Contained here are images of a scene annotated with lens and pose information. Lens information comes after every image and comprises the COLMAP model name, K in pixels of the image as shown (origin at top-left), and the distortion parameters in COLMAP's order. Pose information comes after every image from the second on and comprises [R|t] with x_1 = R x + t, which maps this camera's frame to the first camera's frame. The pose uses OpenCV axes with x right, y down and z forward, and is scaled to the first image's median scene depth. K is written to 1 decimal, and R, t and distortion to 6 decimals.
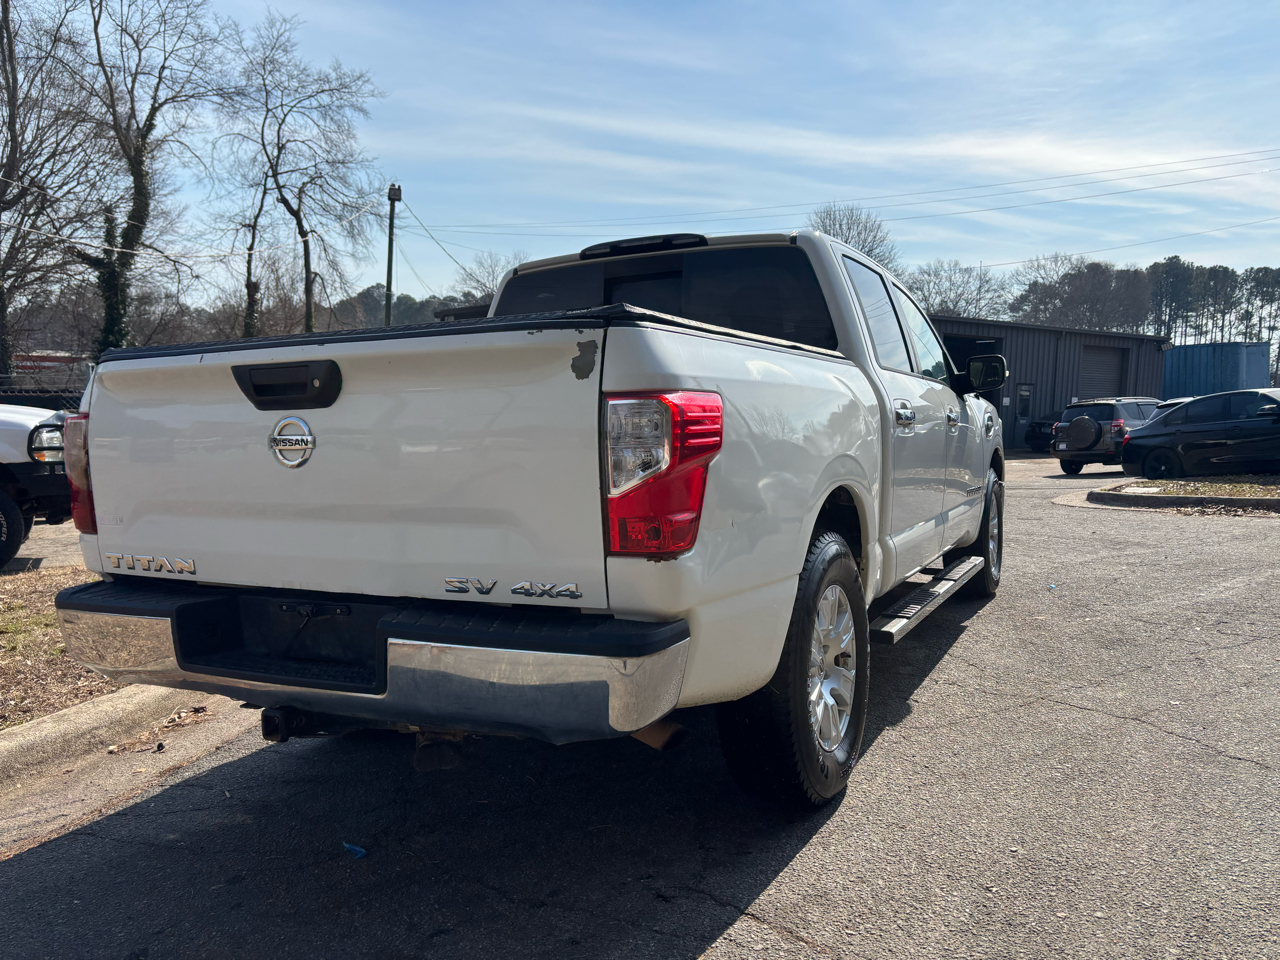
lens RADIAL K [[966.3, 0, 637.6], [0, 966.3, 482.1], [0, 0, 1]] dist [0.049348, -0.052512]
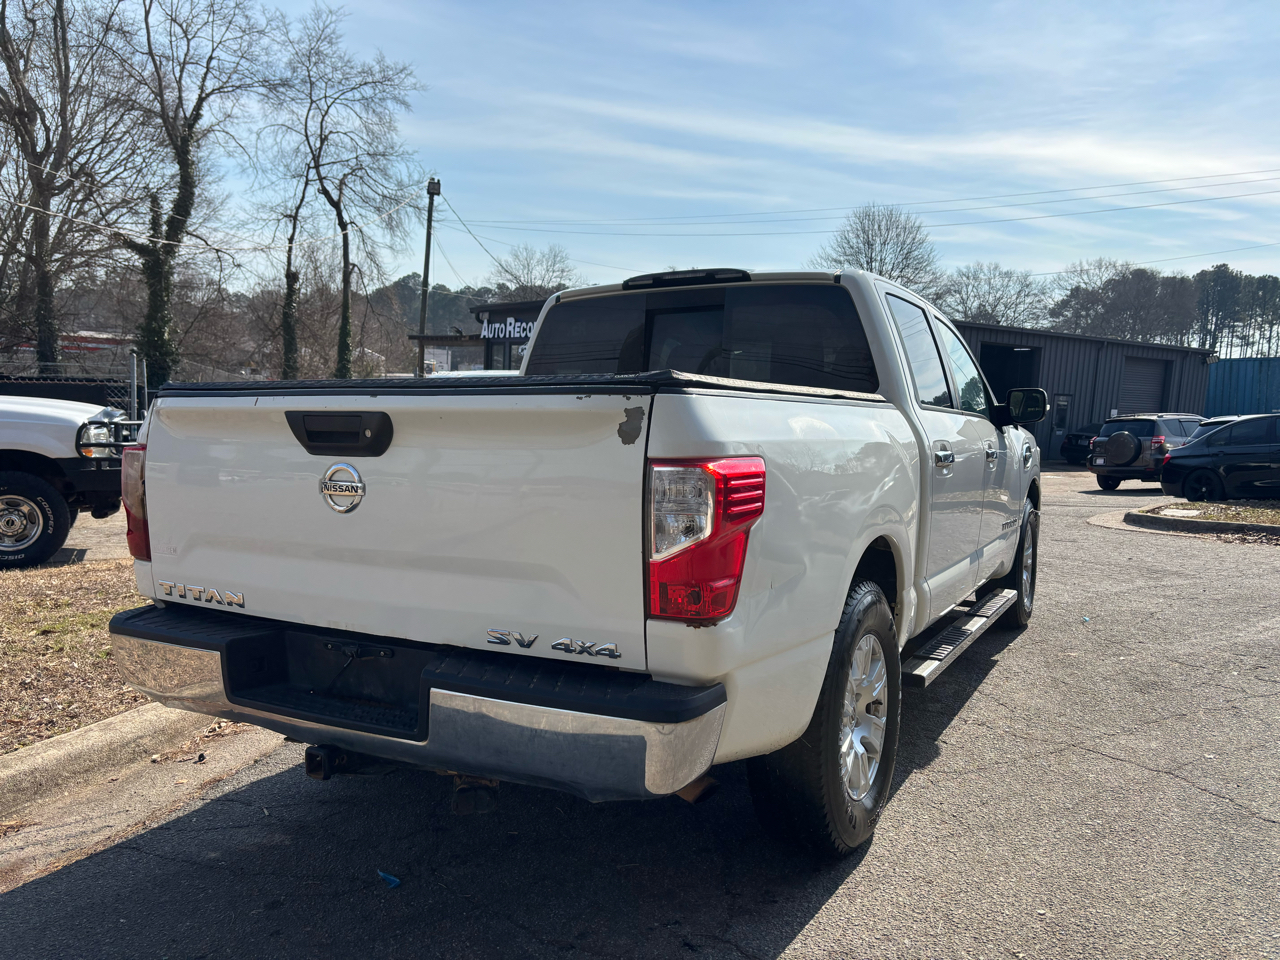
lens RADIAL K [[966.3, 0, 630.3], [0, 966.3, 489.3], [0, 0, 1]] dist [0.049348, -0.052512]
pose [[0.998852, 0.032134, -0.035533, -0.009301], [-0.031691, 0.999414, 0.012972, -0.038059], [0.035929, -0.011831, 0.999284, -0.007508]]
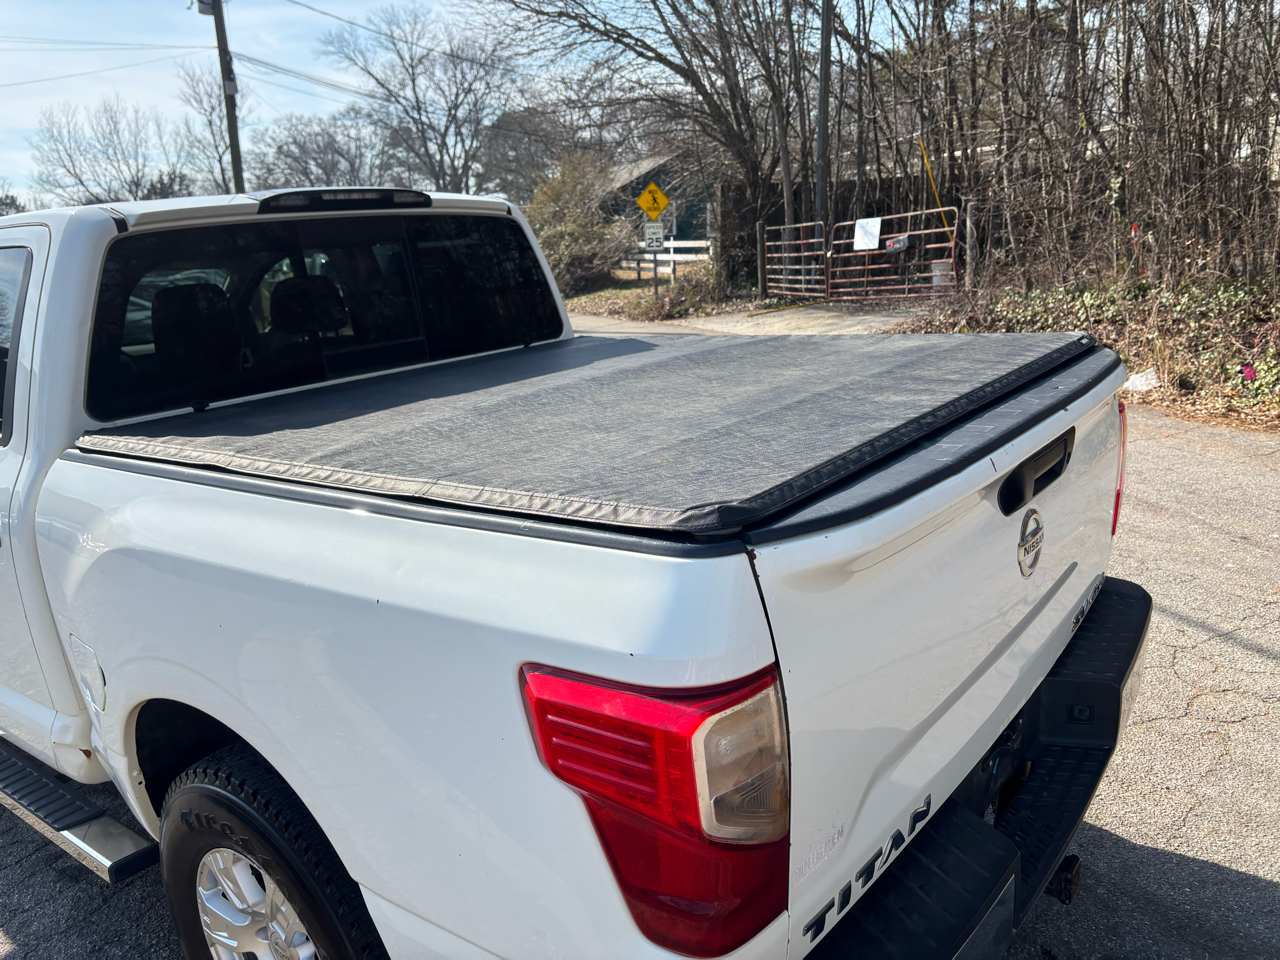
lens RADIAL K [[966.3, 0, 641.7], [0, 966.3, 480.2], [0, 0, 1]] dist [0.049348, -0.052512]
pose [[0.197490, -0.235522, 0.951592, -0.685342], [0.131496, 0.968302, 0.212367, -0.176307], [-0.971446, 0.083191, 0.222200, 0.683377]]
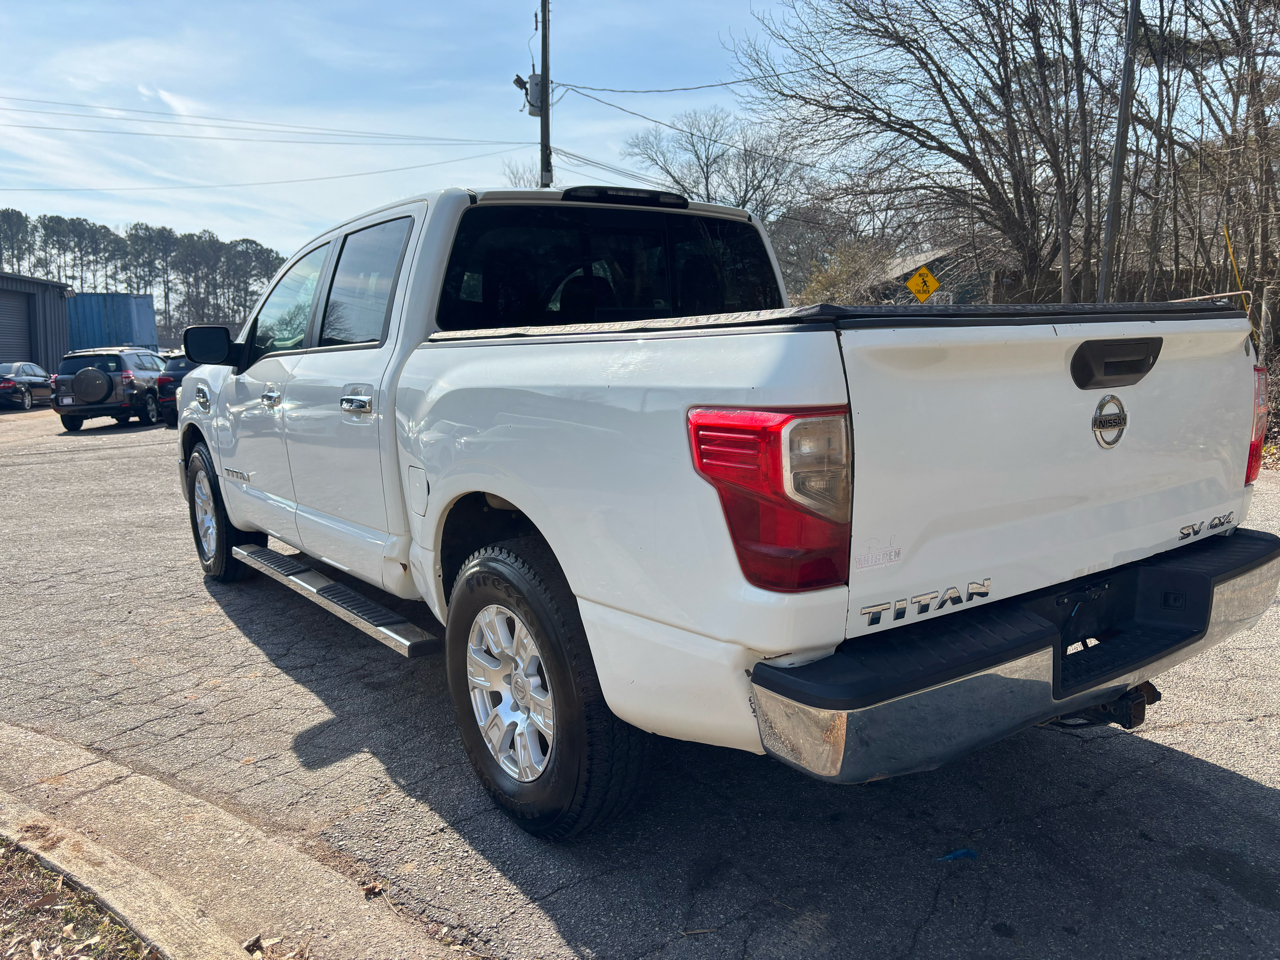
lens RADIAL K [[966.3, 0, 634.5], [0, 966.3, 484.7], [0, 0, 1]] dist [0.049348, -0.052512]
pose [[0.461938, -0.123053, 0.878335, -0.863923], [0.074130, 0.992220, 0.100021, -0.066890], [-0.883809, 0.018907, 0.467466, 0.588408]]
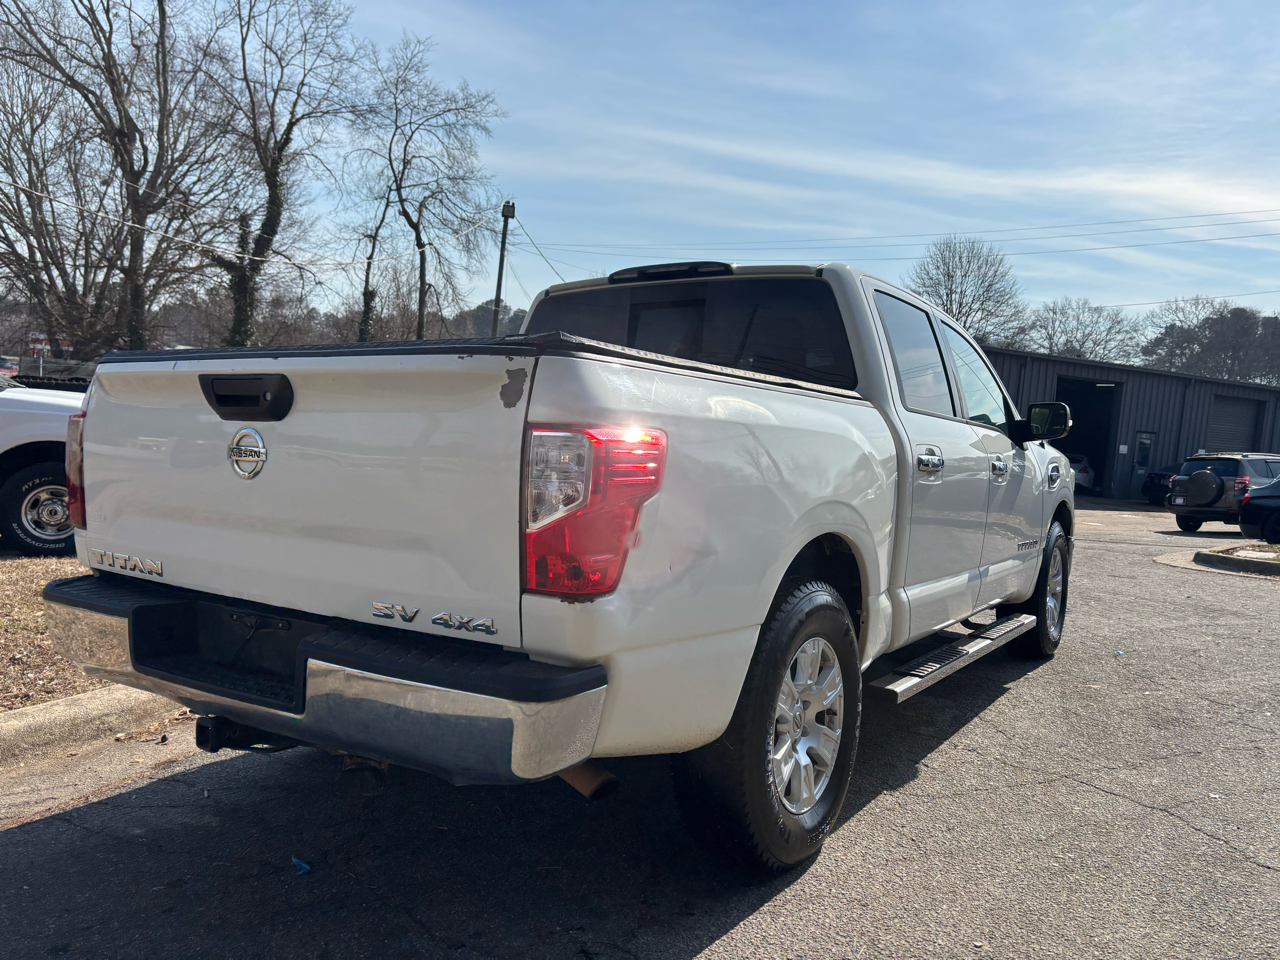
lens RADIAL K [[966.3, 0, 630.5], [0, 966.3, 484.1], [0, 0, 1]] dist [0.049348, -0.052512]
pose [[0.991637, 0.065684, -0.111097, 0.091604], [-0.067860, 0.997568, -0.015915, -0.012290], [0.109781, 0.023321, 0.993682, 0.028368]]
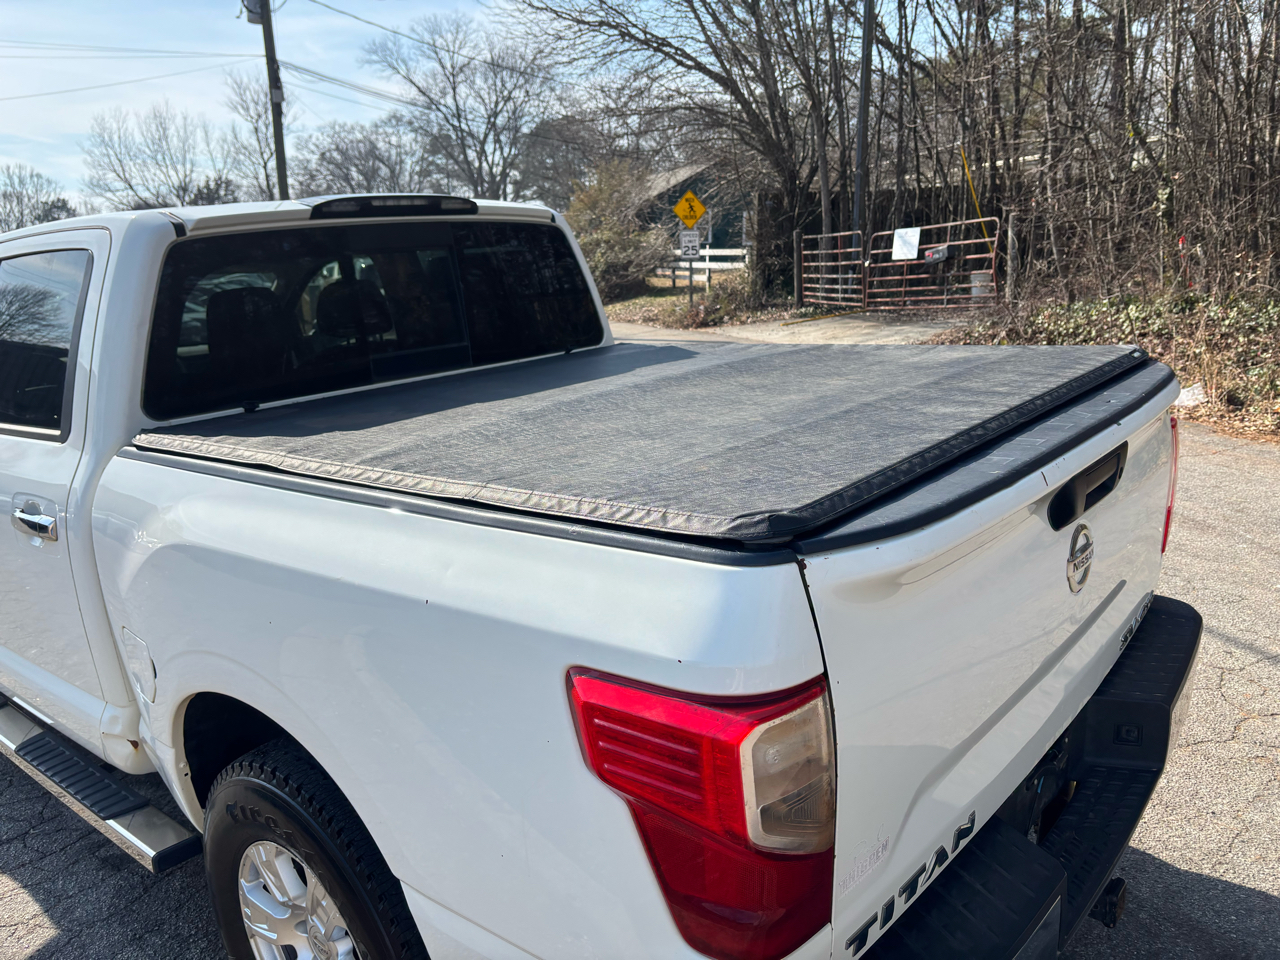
lens RADIAL K [[966.3, 0, 633.1], [0, 966.3, 480.2], [0, 0, 1]] dist [0.049348, -0.052512]
pose [[0.239873, -0.224350, 0.944525, -0.688300], [0.121478, 0.972220, 0.200078, -0.177276], [-0.963174, 0.066746, 0.260463, 0.689349]]
